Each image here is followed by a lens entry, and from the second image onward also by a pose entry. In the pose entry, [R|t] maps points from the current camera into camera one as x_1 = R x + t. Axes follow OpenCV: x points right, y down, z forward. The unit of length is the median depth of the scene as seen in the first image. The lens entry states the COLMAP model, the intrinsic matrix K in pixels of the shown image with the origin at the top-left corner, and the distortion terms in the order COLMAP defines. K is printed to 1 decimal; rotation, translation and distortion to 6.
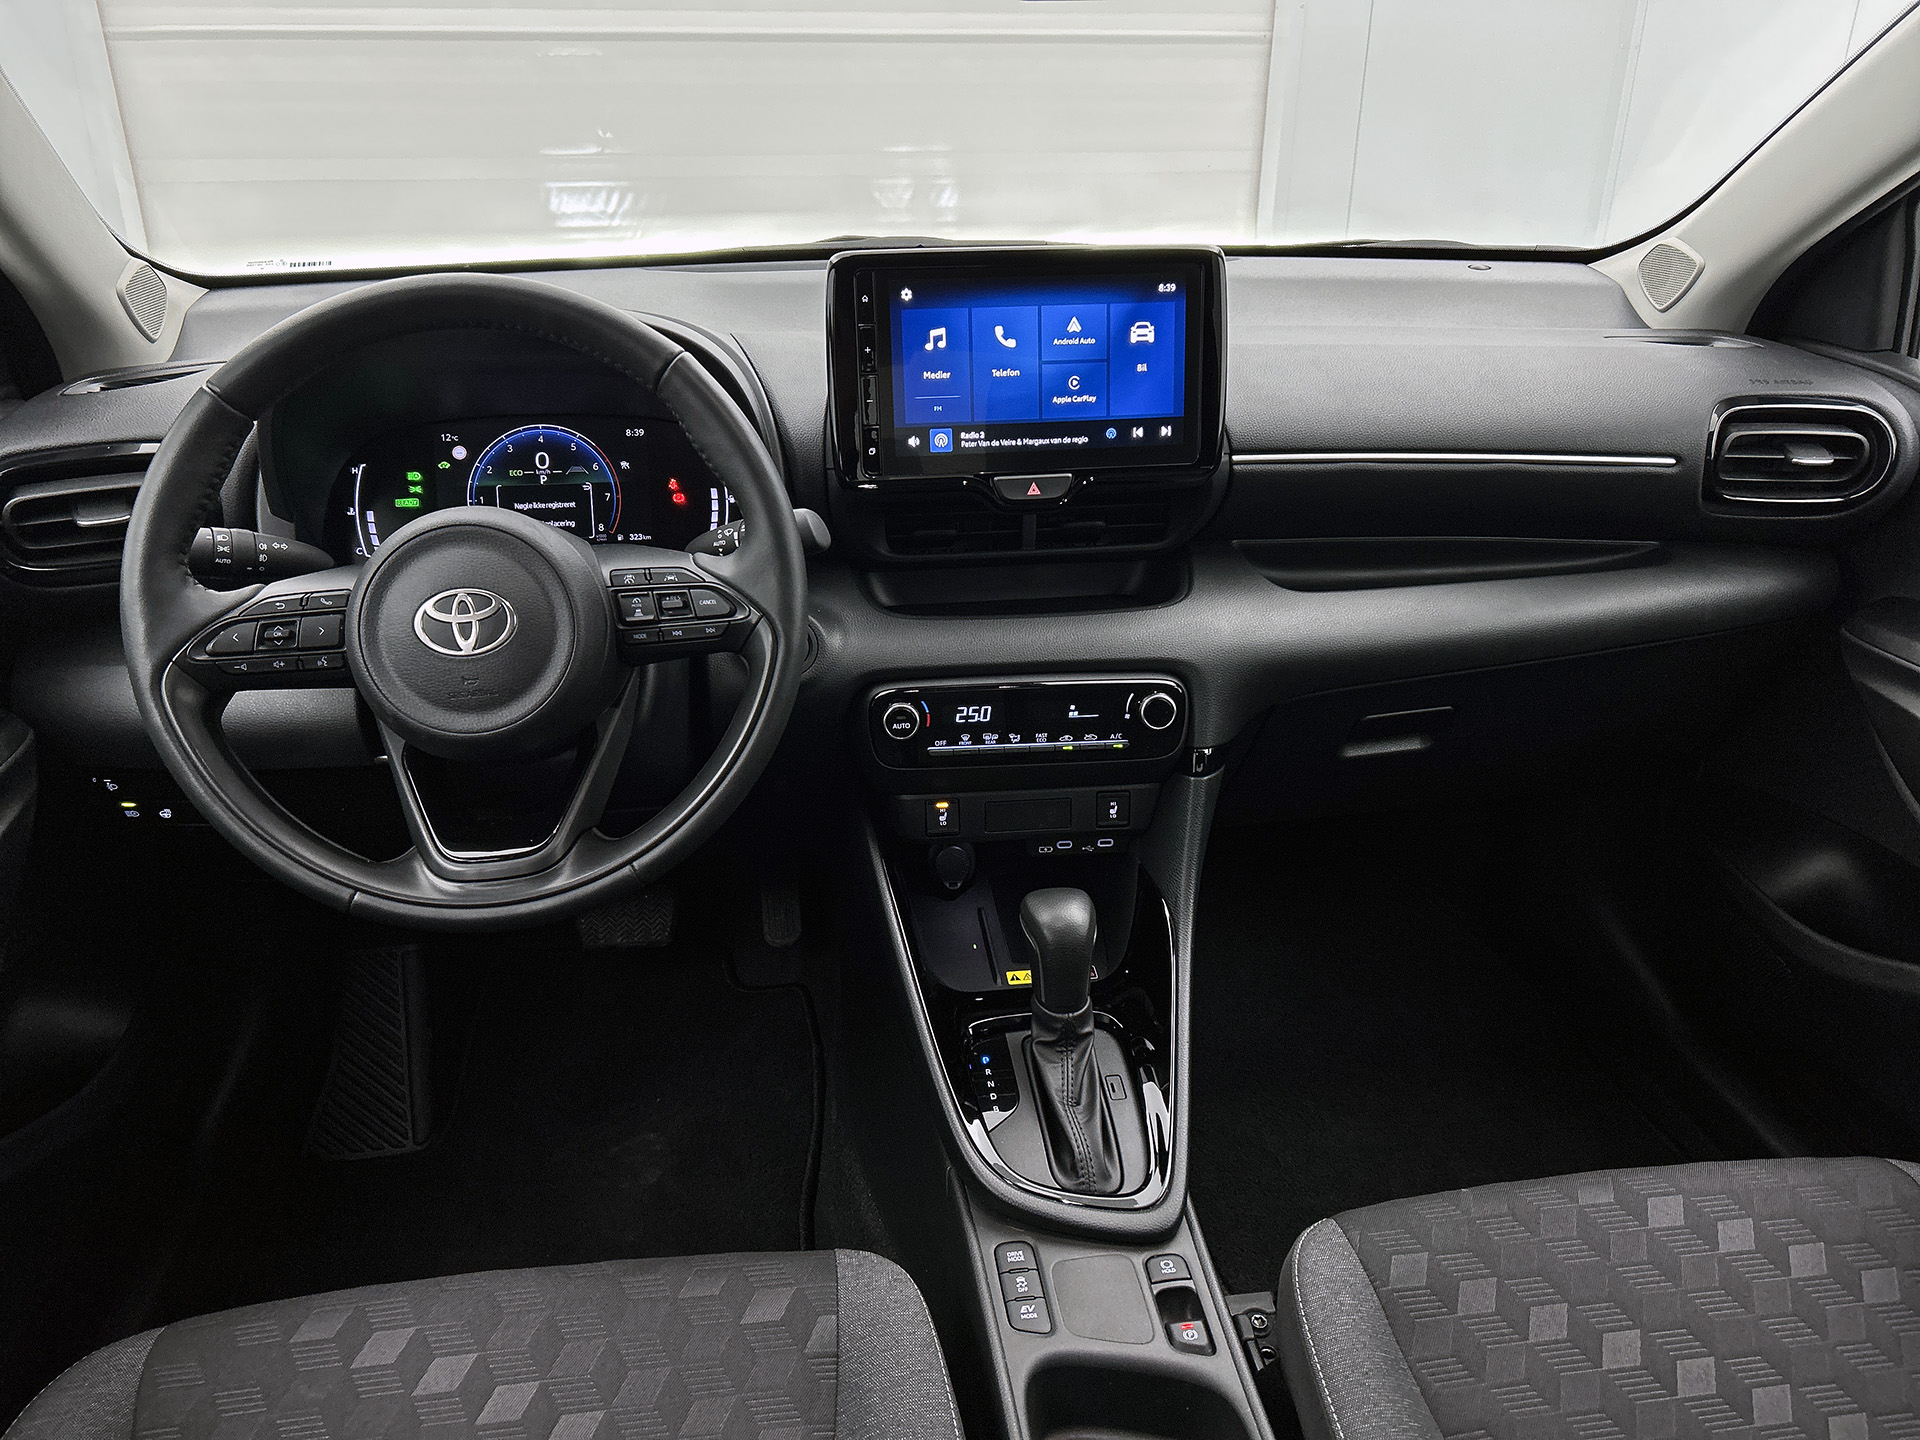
lens RADIAL K [[1418.6, 0, 947.6], [0, 1418.6, 736.7], [0, 0, 1]] dist [0.091459, -0.097586]
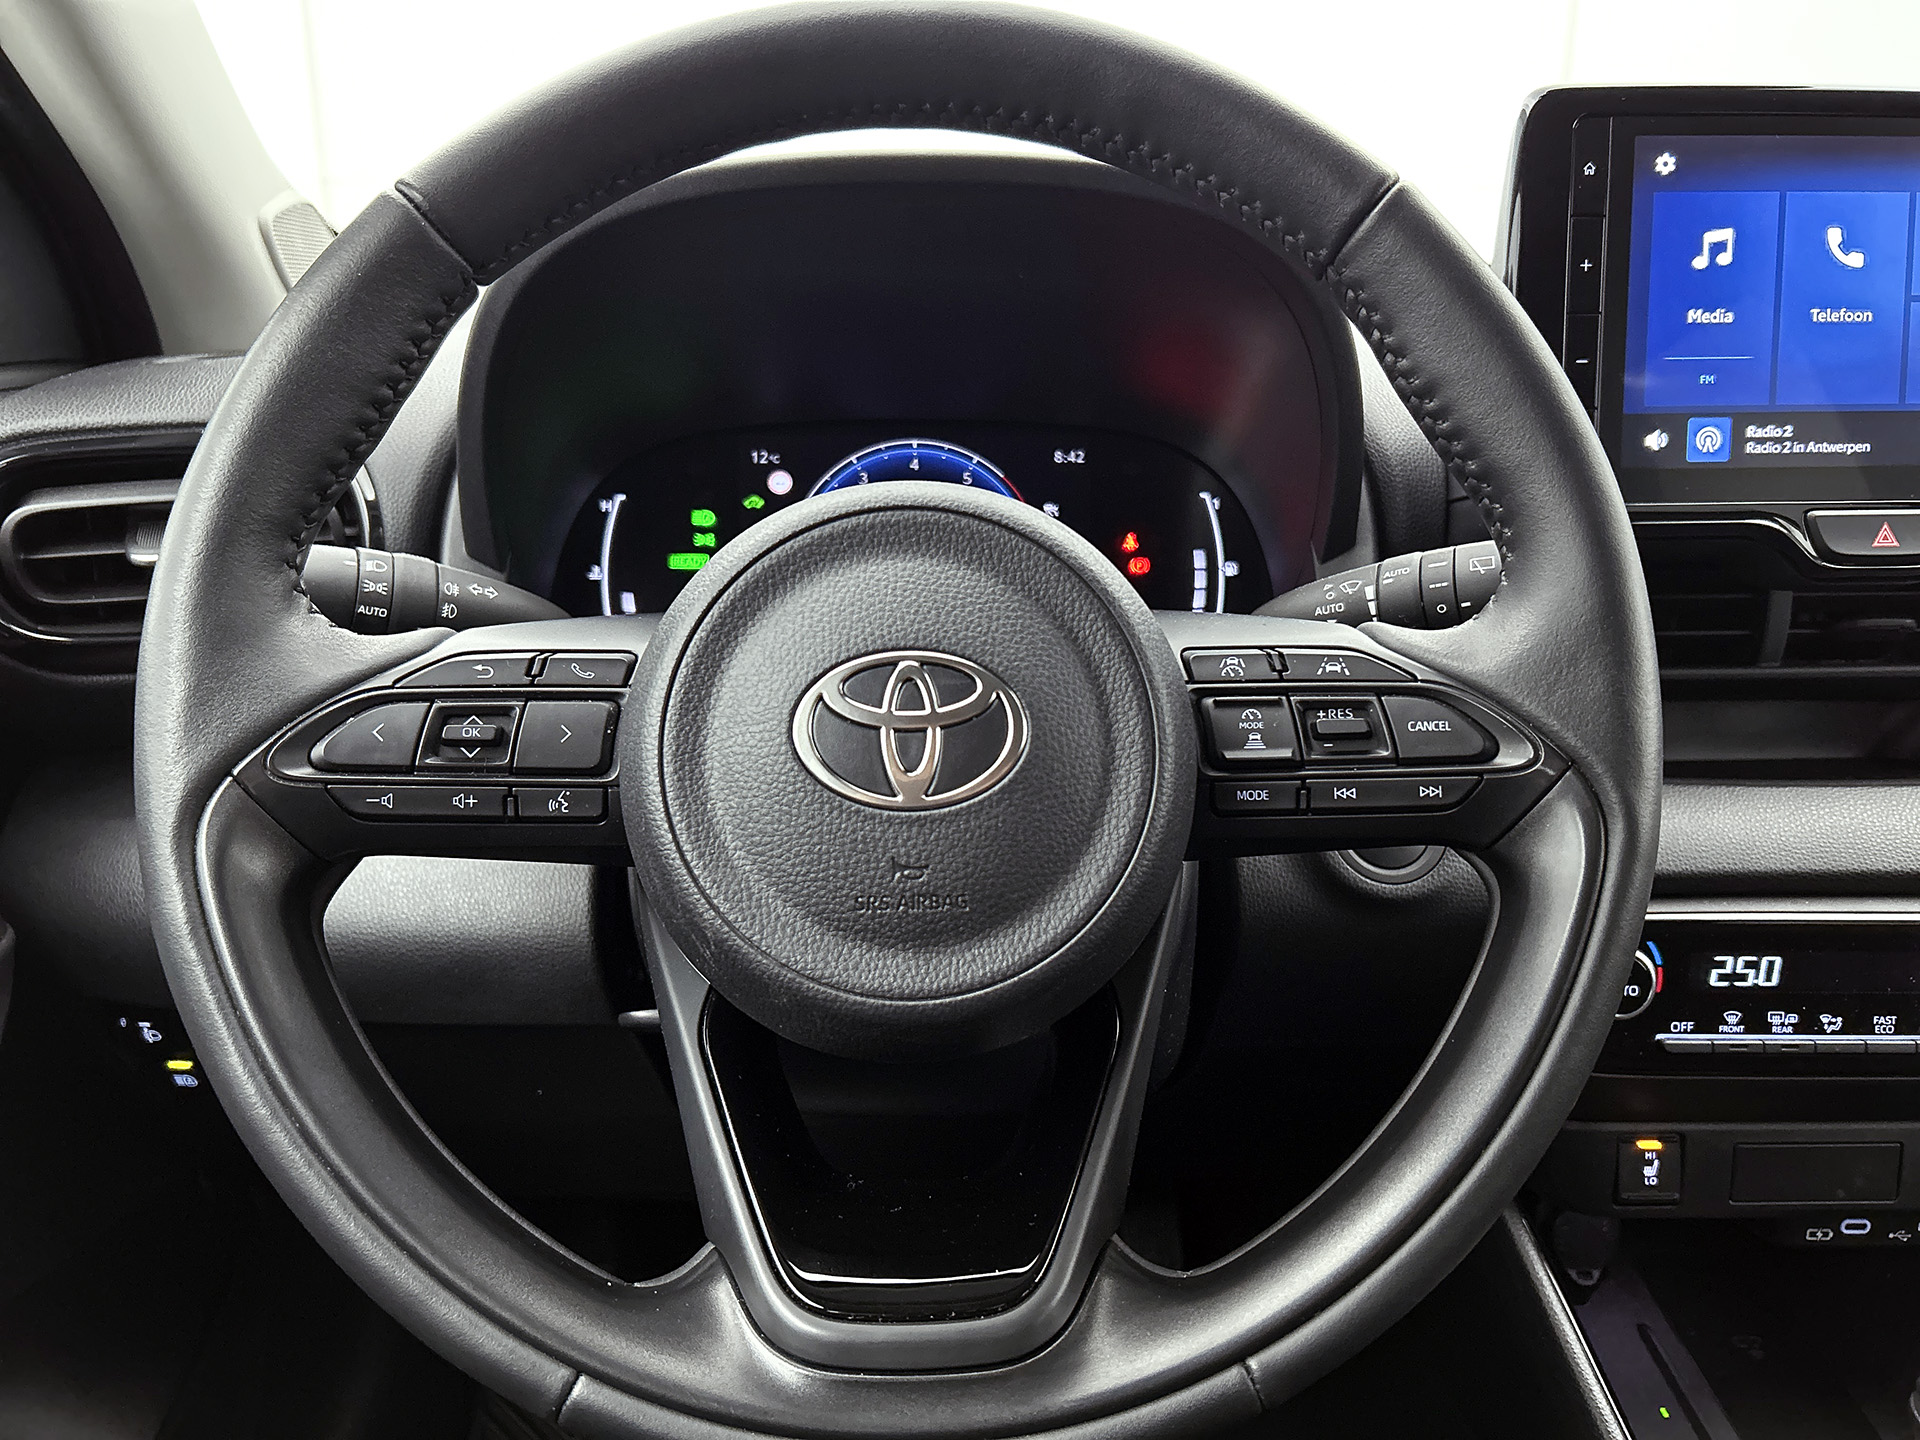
lens RADIAL K [[1450.5, 0, 983.2], [0, 1450.5, 736.0], [0, 0, 1]] dist [0.092317, -0.153028]
pose [[0.996461, 0.029455, -0.078723, -0.222703], [-0.040880, 0.988185, -0.147714, -0.010658], [0.073442, 0.150409, 0.985892, 0.465057]]
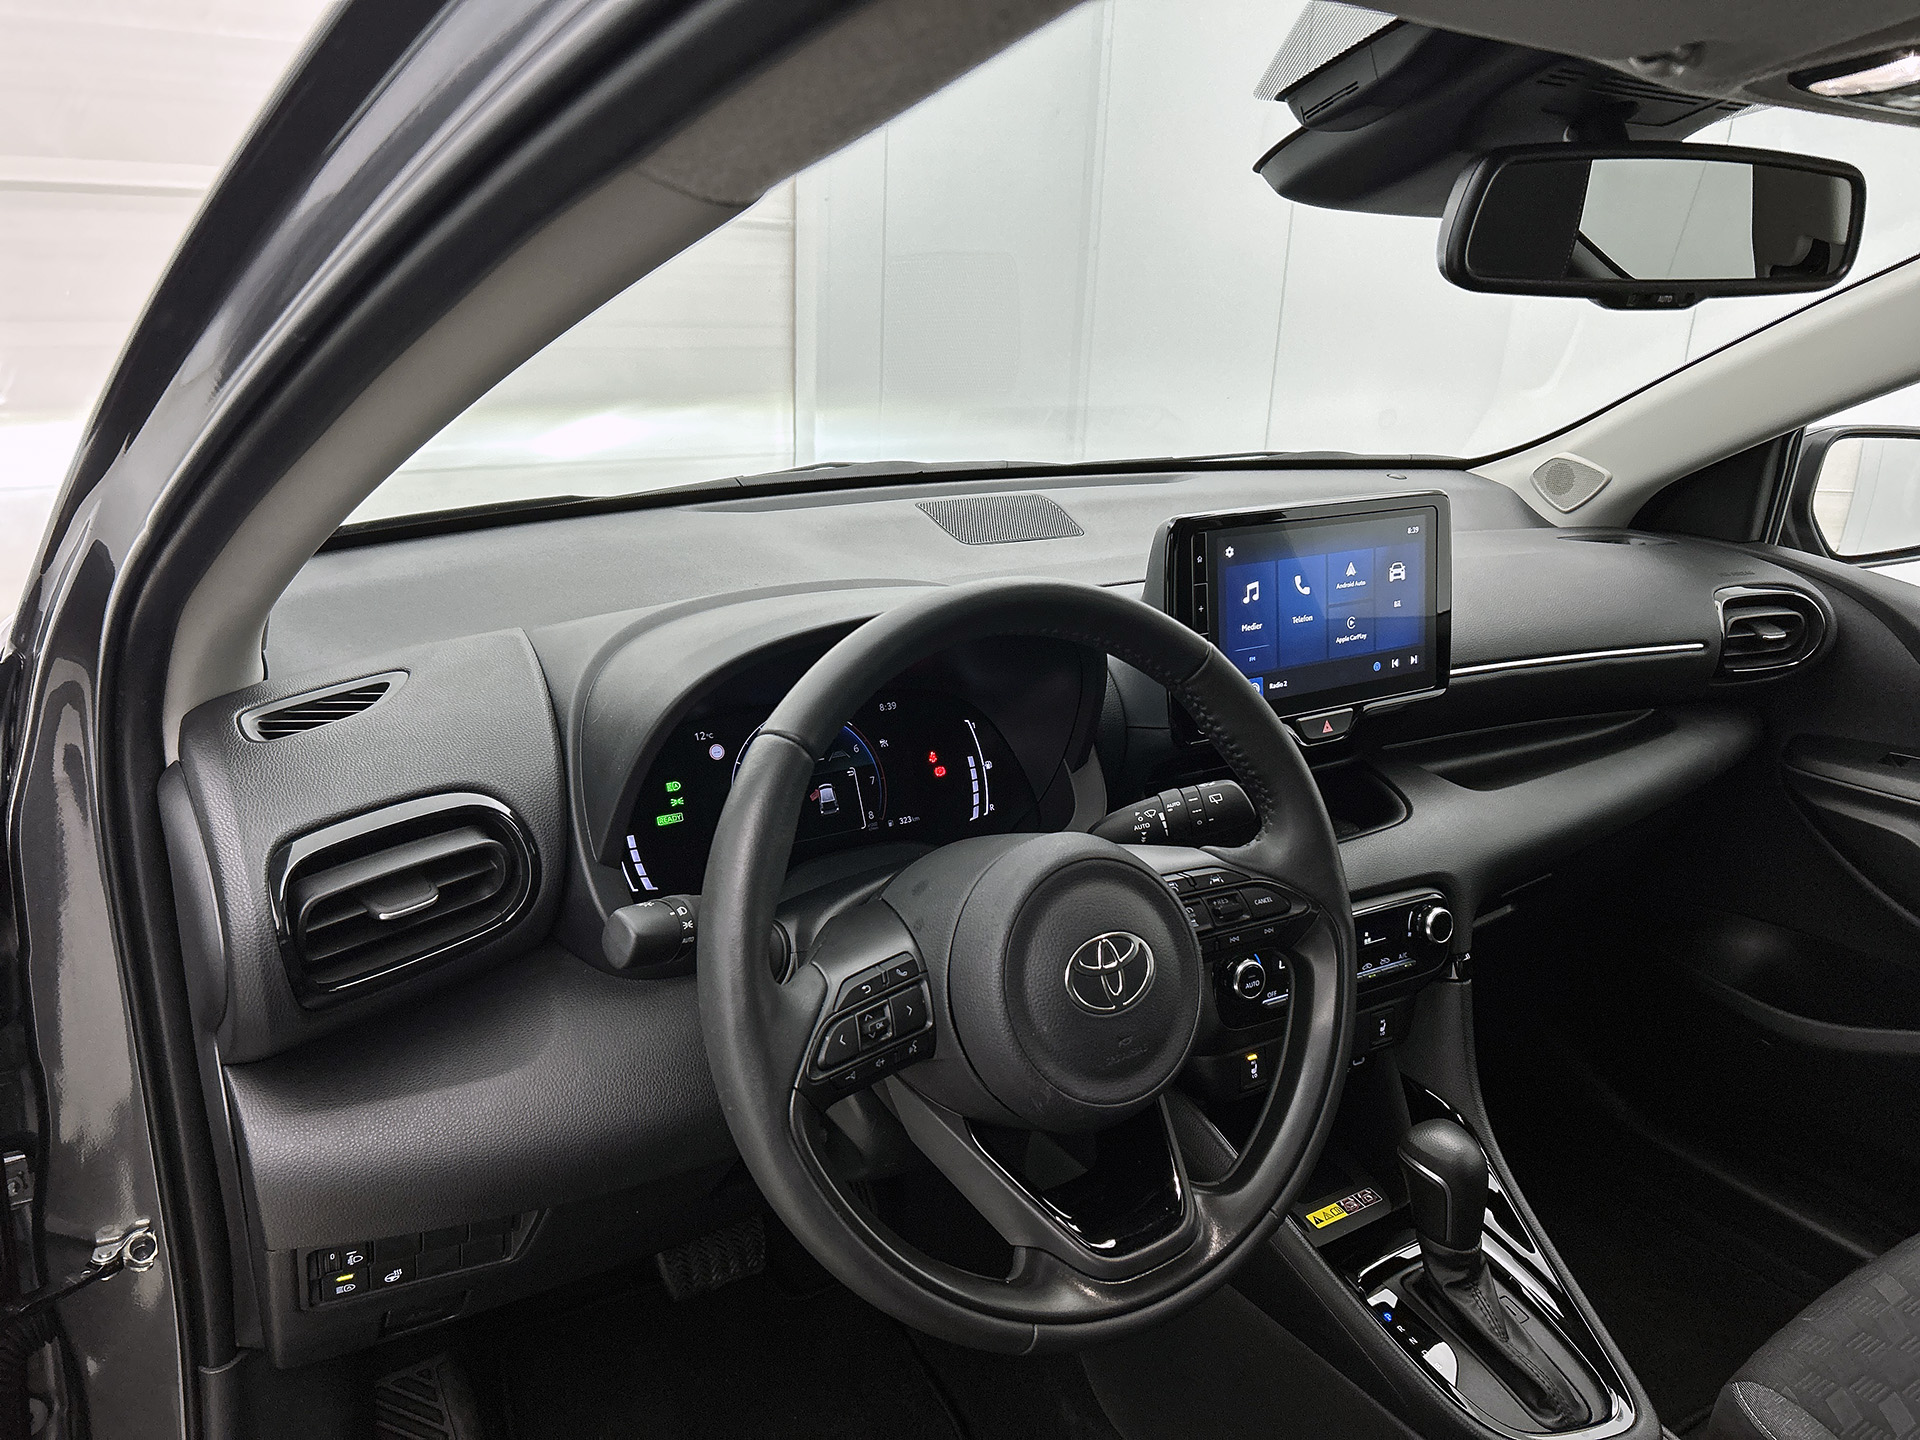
lens RADIAL K [[1447.8, 0, 946.5], [0, 1447.8, 714.6], [0, 0, 1]] dist [0.088555, -0.095144]
pose [[0.904856, -0.101360, 0.413476, -0.616510], [0.146503, 0.986060, -0.078883, -0.141995], [-0.399717, 0.131953, 0.907092, 0.170323]]
